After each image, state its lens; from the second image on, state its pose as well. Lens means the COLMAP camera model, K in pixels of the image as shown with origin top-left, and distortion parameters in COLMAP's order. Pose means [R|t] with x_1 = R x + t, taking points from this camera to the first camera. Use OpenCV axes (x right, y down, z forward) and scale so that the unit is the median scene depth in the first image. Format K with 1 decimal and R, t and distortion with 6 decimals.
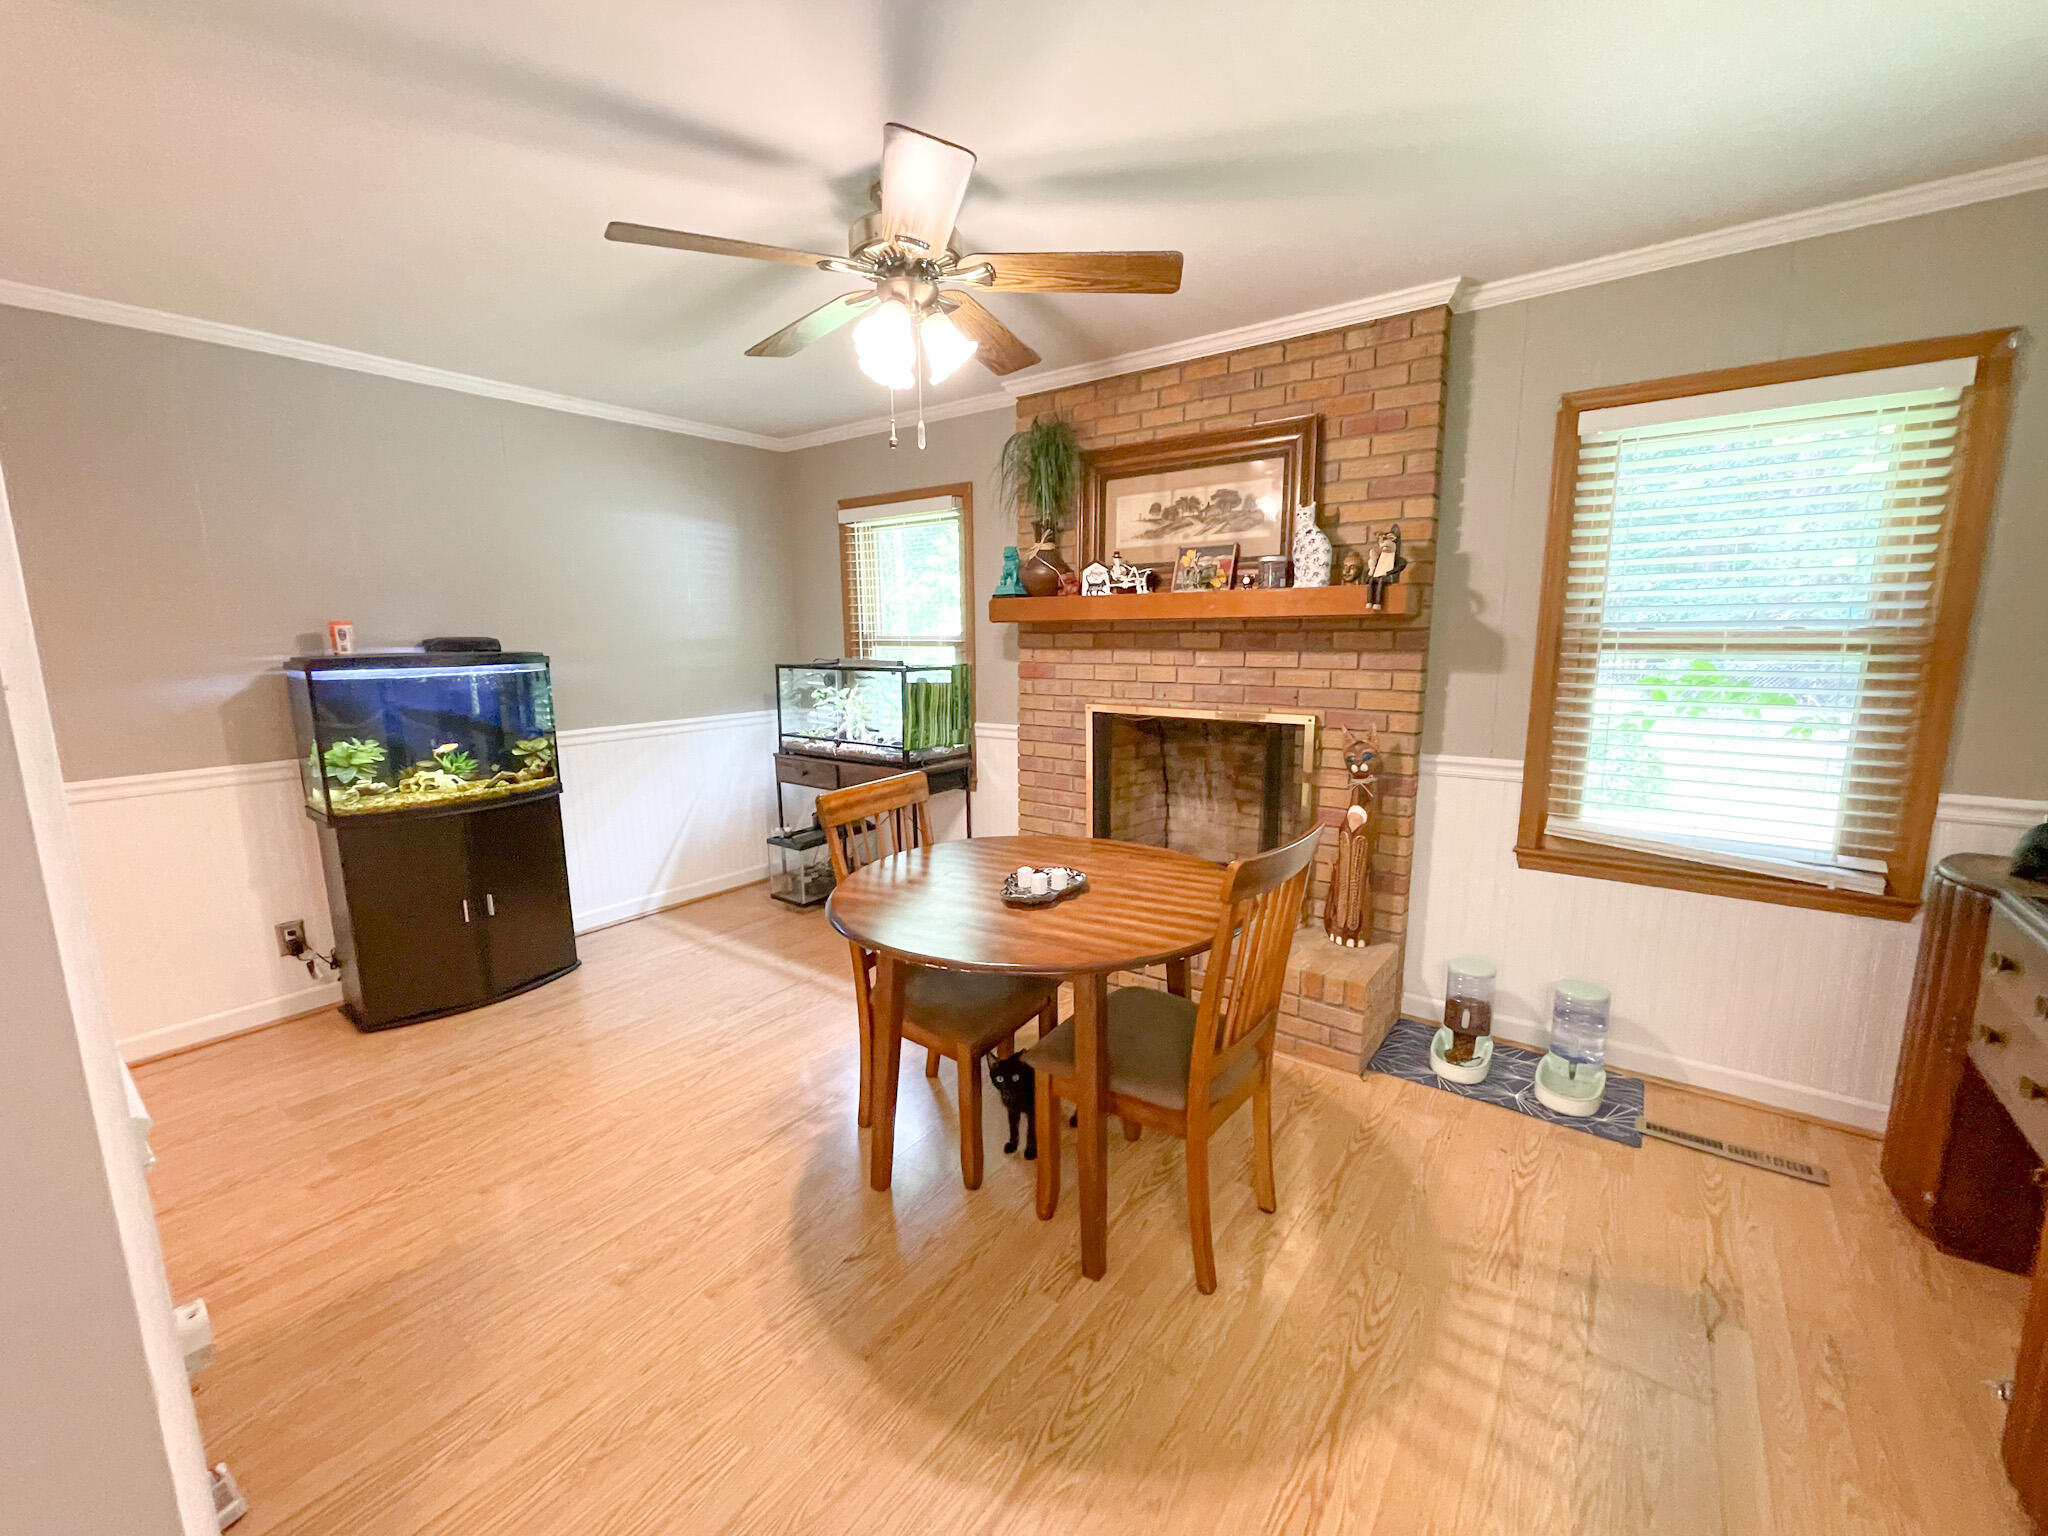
lens RADIAL K [[831.3, 0, 1028.2], [0, 831.3, 768.2], [0, 0, 1]] dist [-0.003557, -0.000695]
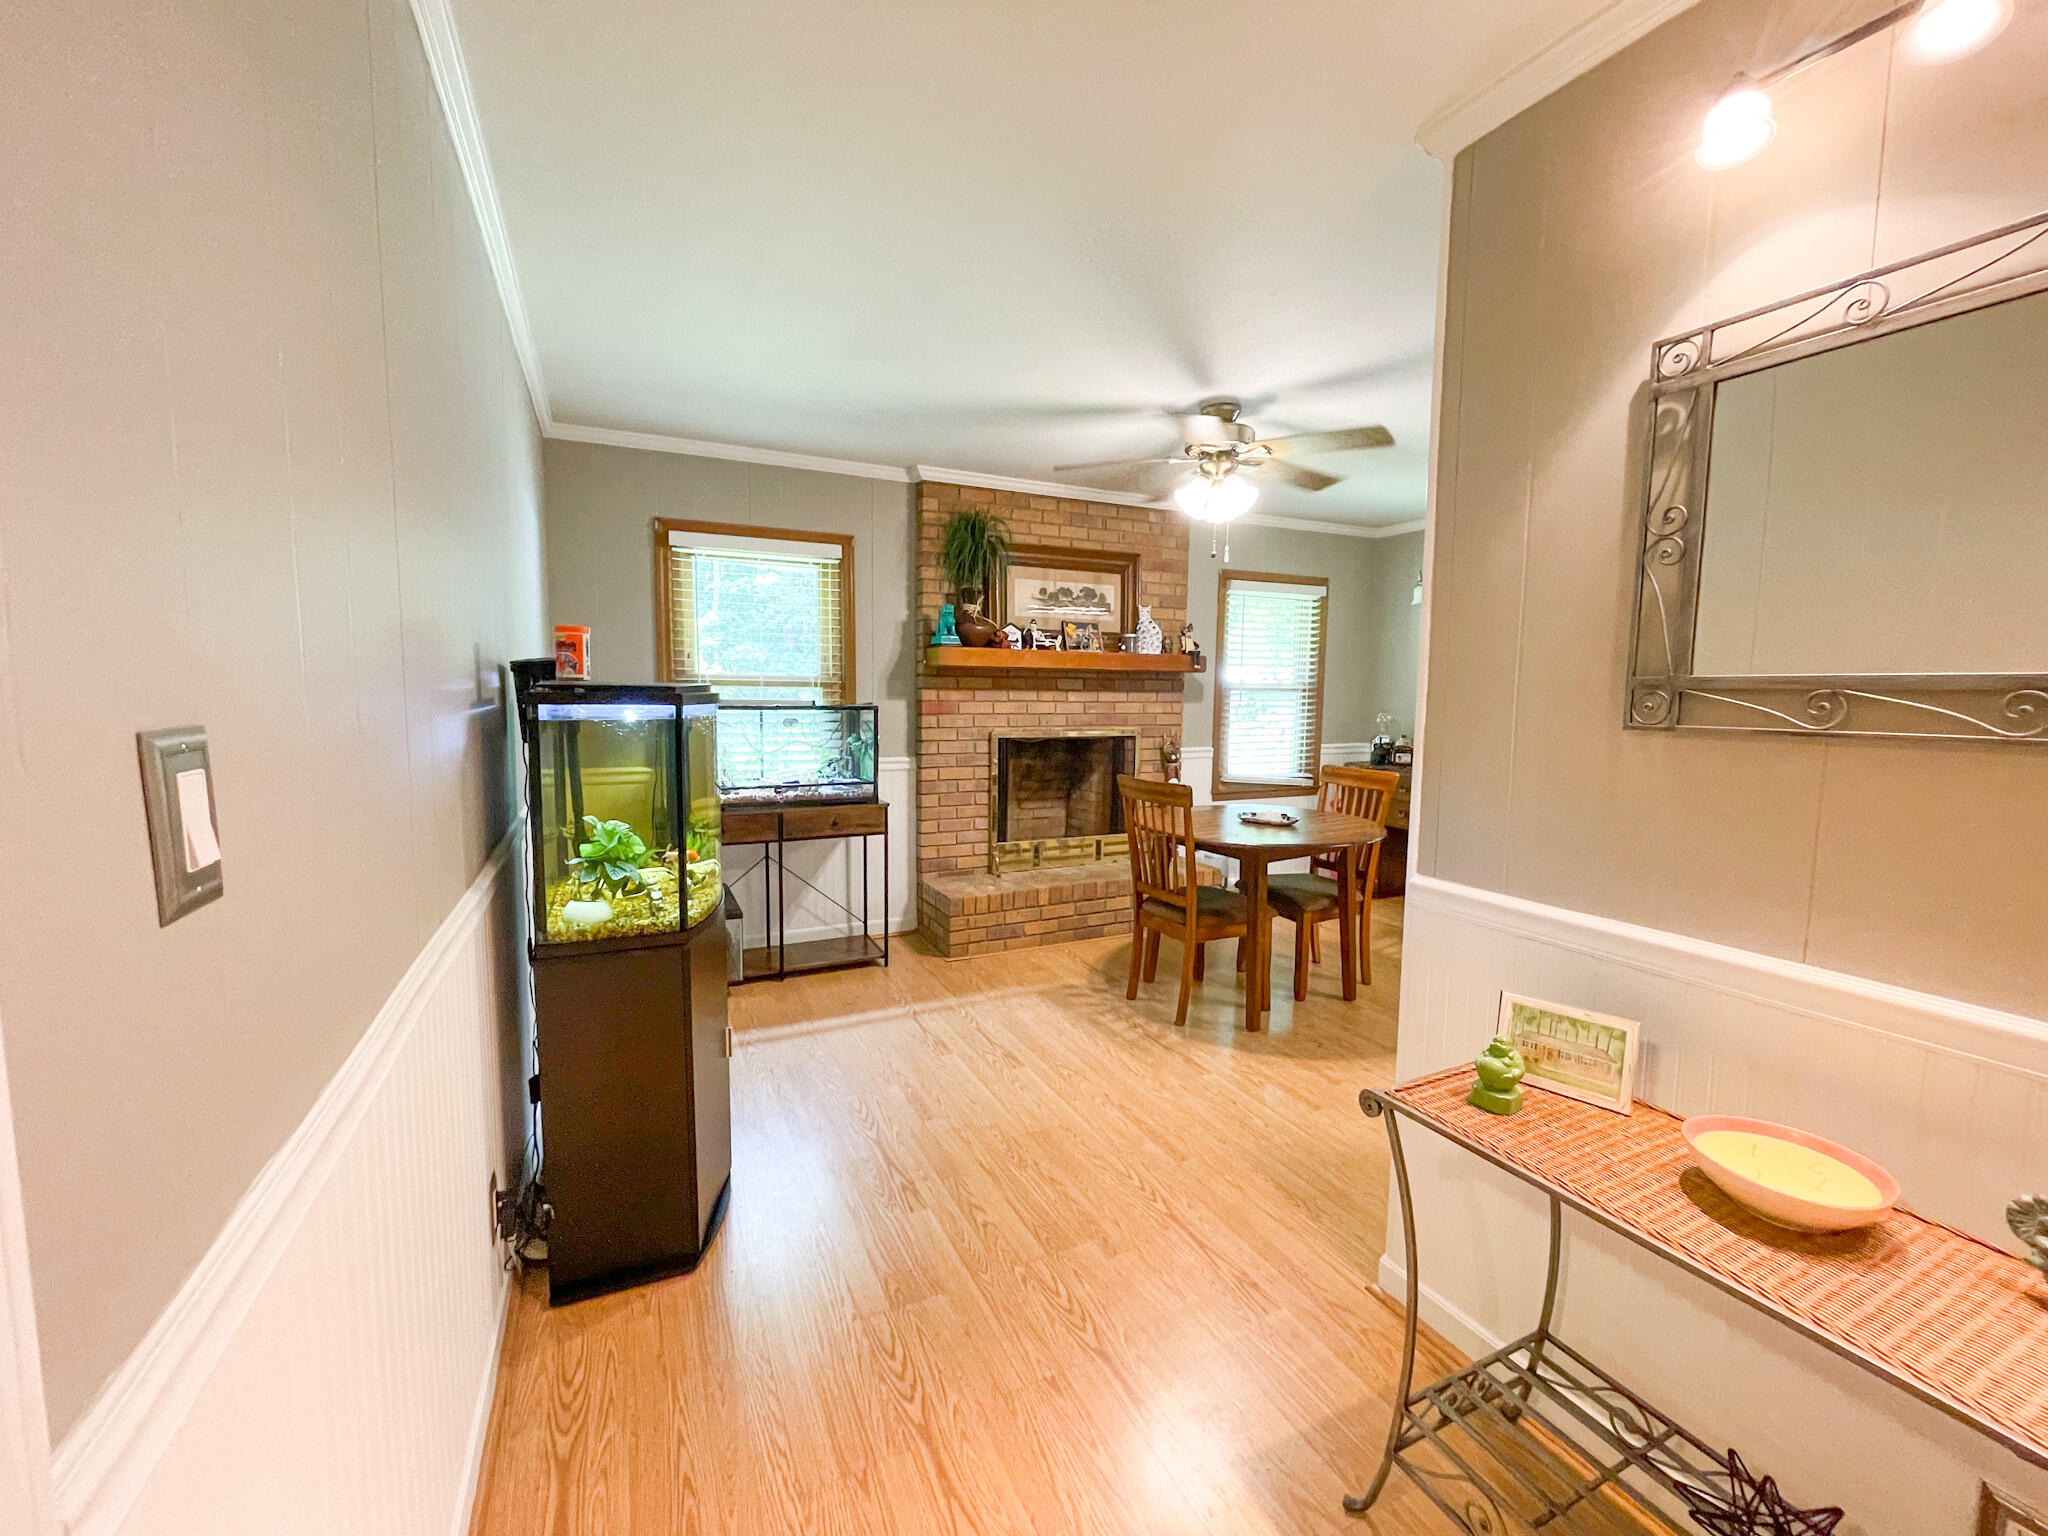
lens RADIAL K [[831.3, 0, 1023.9], [0, 831.3, 770.4], [0, 0, 1]] dist [-0.003557, -0.000695]
pose [[0.457950, -0.078610, 0.885495, -1.191331], [0.138404, 0.990241, 0.016331, -0.040040], [-0.878138, 0.115078, 0.464361, 0.422572]]
